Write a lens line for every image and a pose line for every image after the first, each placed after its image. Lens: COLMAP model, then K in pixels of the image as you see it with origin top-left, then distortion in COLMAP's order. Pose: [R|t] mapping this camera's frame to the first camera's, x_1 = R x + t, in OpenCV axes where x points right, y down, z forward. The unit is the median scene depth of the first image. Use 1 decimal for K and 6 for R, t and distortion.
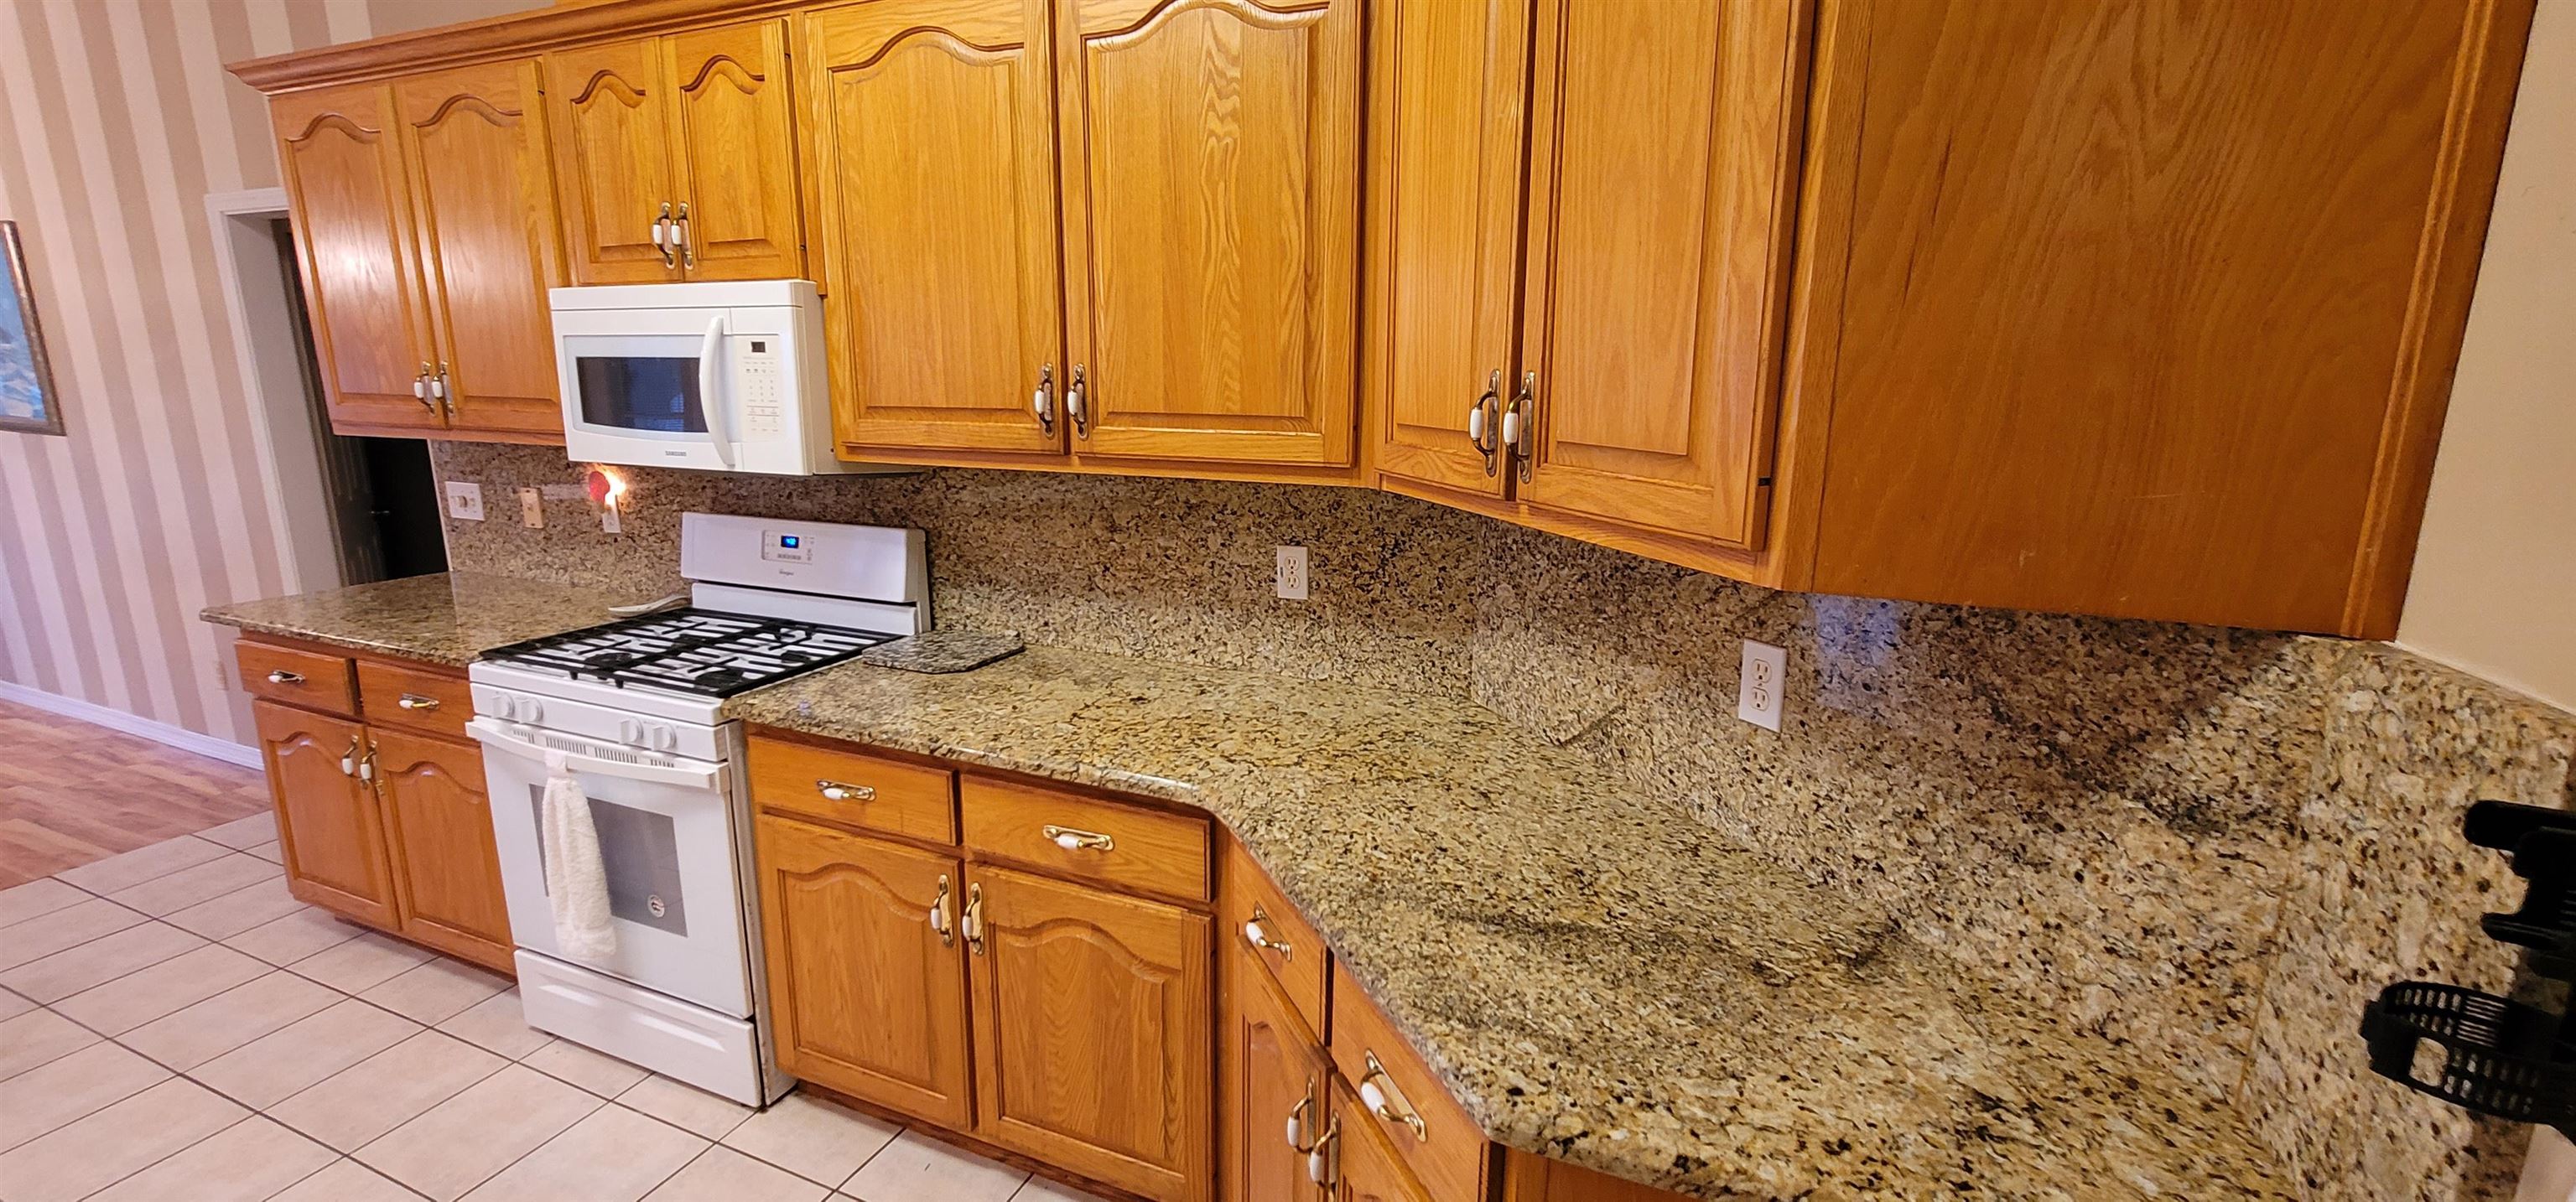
lens RADIAL K [[1051.5, 0, 1279.2], [0, 1051.5, 590.5], [0, 0, 1]] dist [-0.008587, 0.003675]
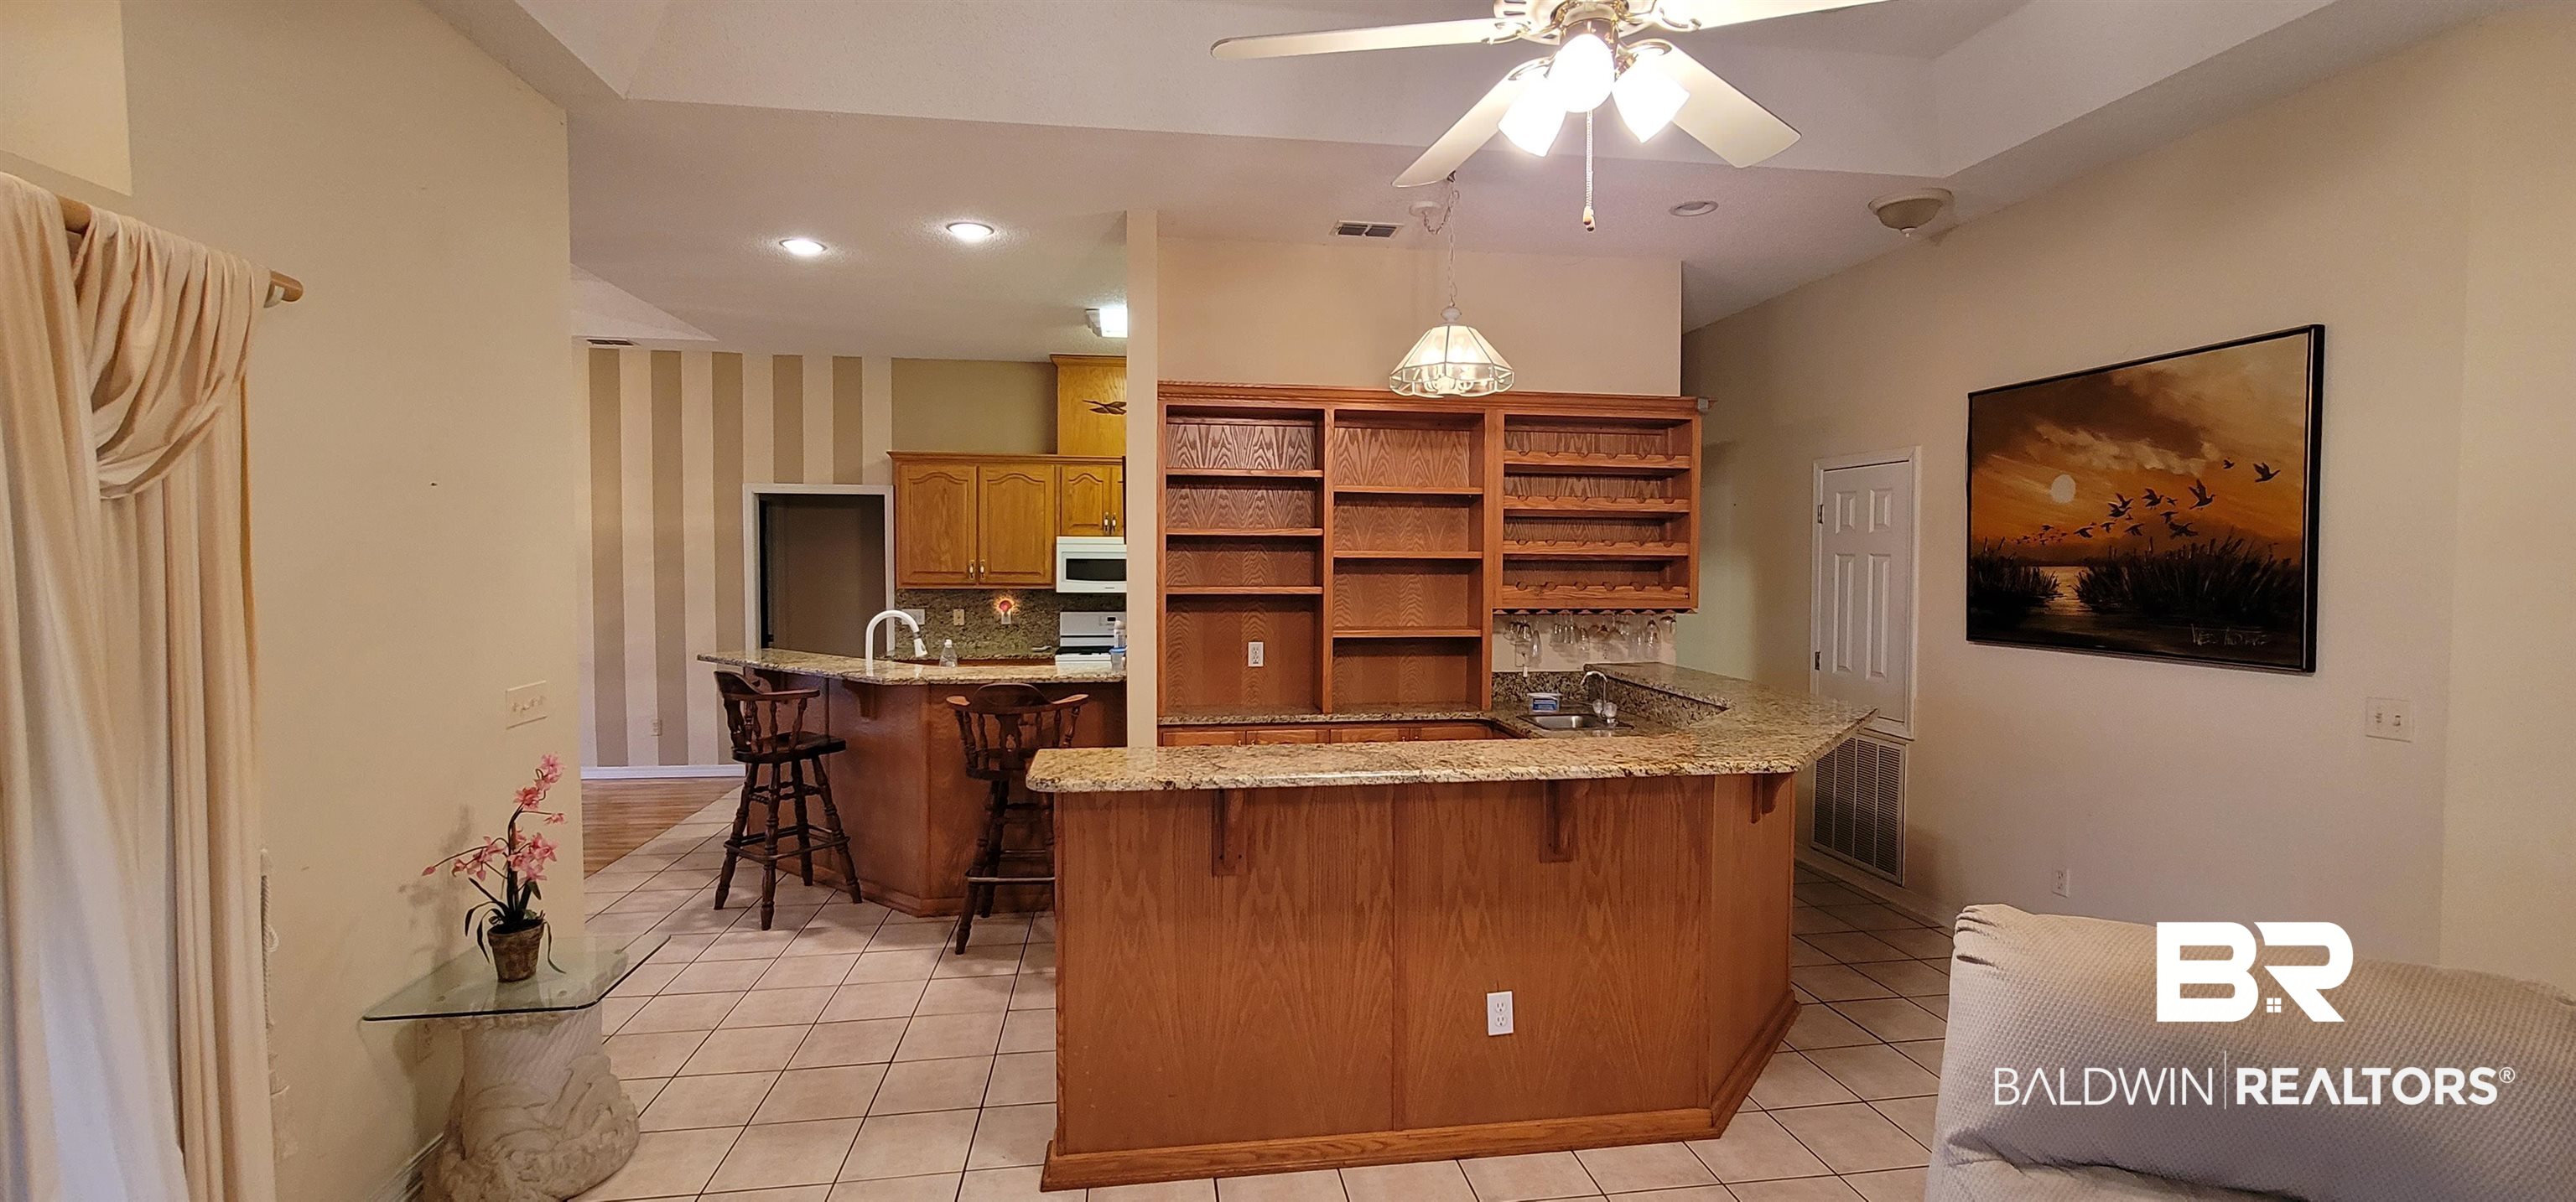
lens RADIAL K [[1051.5, 0, 1290.3], [0, 1051.5, 592.8], [0, 0, 1]] dist [-0.008587, 0.003675]
pose [[0.854622, -0.020005, 0.518865, -1.838557], [0.108178, 0.984191, -0.140234, 0.410837], [-0.507857, 0.175976, 0.843276, -2.073147]]
